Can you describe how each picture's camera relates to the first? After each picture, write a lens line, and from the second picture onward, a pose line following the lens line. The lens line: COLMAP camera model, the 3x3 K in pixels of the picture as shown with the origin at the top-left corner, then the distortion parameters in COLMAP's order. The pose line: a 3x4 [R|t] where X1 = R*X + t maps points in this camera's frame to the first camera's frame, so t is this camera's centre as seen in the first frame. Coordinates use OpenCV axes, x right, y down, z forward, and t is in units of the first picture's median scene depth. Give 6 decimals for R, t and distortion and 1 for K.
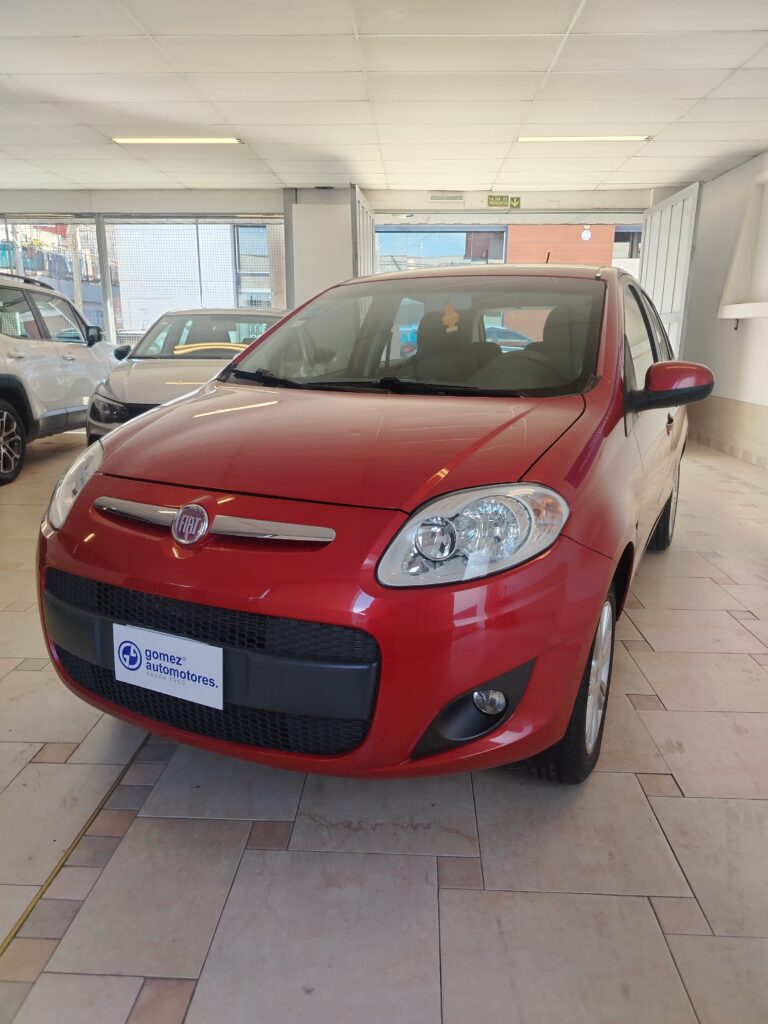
lens RADIAL K [[712.6, 0, 384.0], [0, 712.6, 512.0], [0, 0, 1]] dist [0.020788, -0.018819]
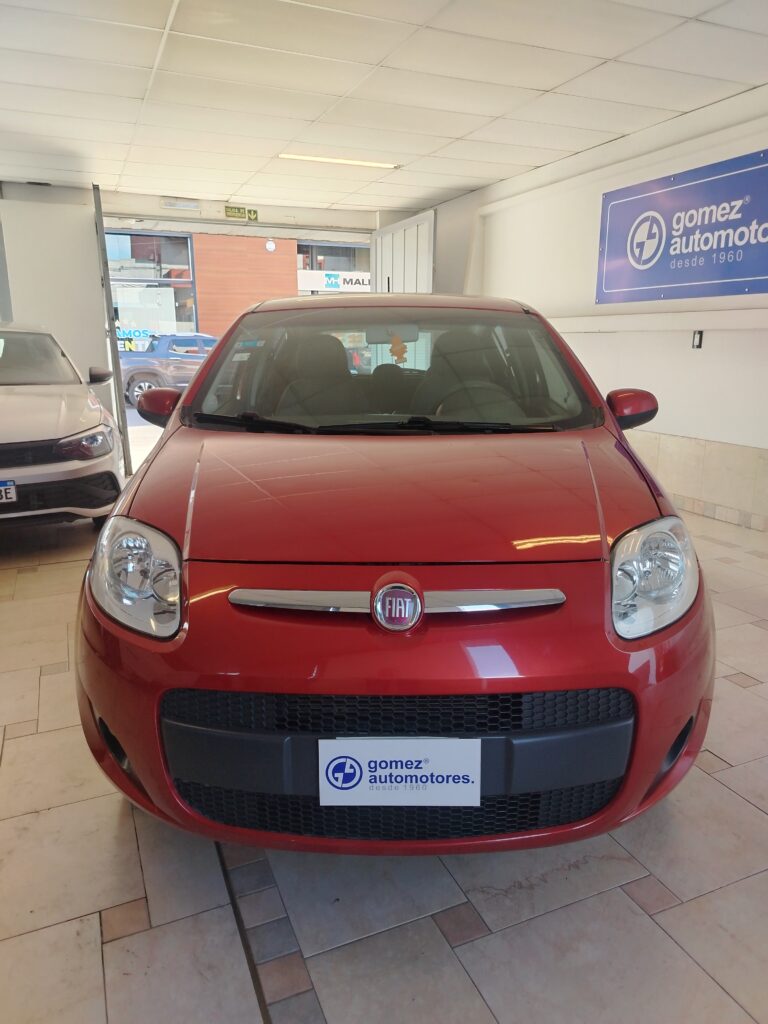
lens RADIAL K [[712.6, 0, 384.0], [0, 712.6, 512.0], [0, 0, 1]] dist [0.020788, -0.018819]
pose [[0.898984, -0.110929, 0.423701, -0.452805], [0.113741, 0.993334, 0.018734, -0.082795], [-0.422954, 0.031350, 0.905608, 0.145126]]
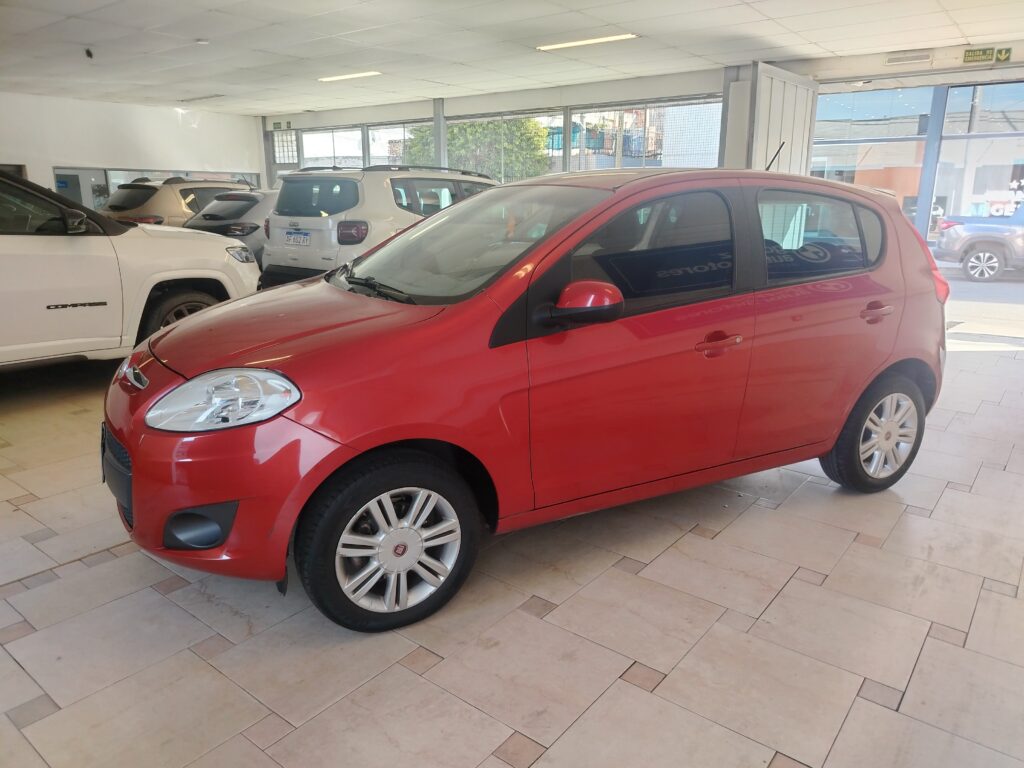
lens RADIAL K [[712.6, 0, 509.3], [0, 712.6, 381.6], [0, 0, 1]] dist [0.020788, -0.018819]
pose [[0.812221, 0.144498, -0.565170, 0.919899], [-0.142463, 0.988634, 0.048029, -0.104543], [0.565686, 0.041506, 0.823575, 0.125316]]
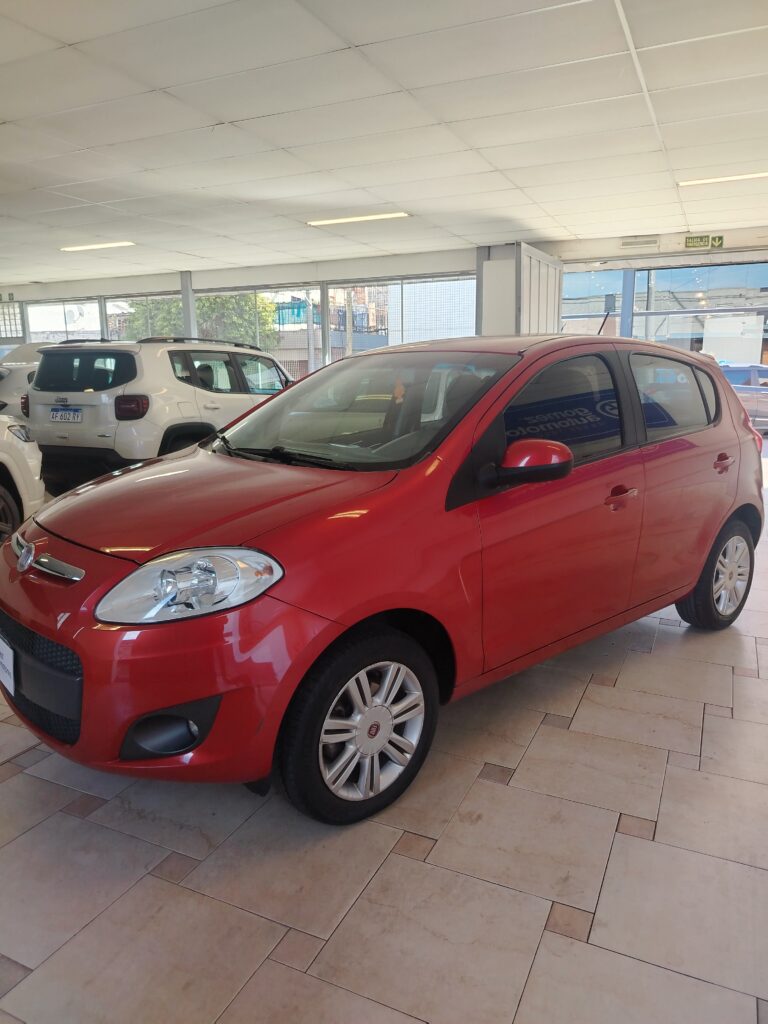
lens RADIAL K [[712.6, 0, 384.0], [0, 712.6, 512.0], [0, 0, 1]] dist [0.020788, -0.018819]
pose [[0.922084, 0.062213, -0.381957, 0.617136], [-0.081518, 0.996073, -0.034554, -0.056499], [0.378308, 0.062998, 0.923534, -0.011481]]
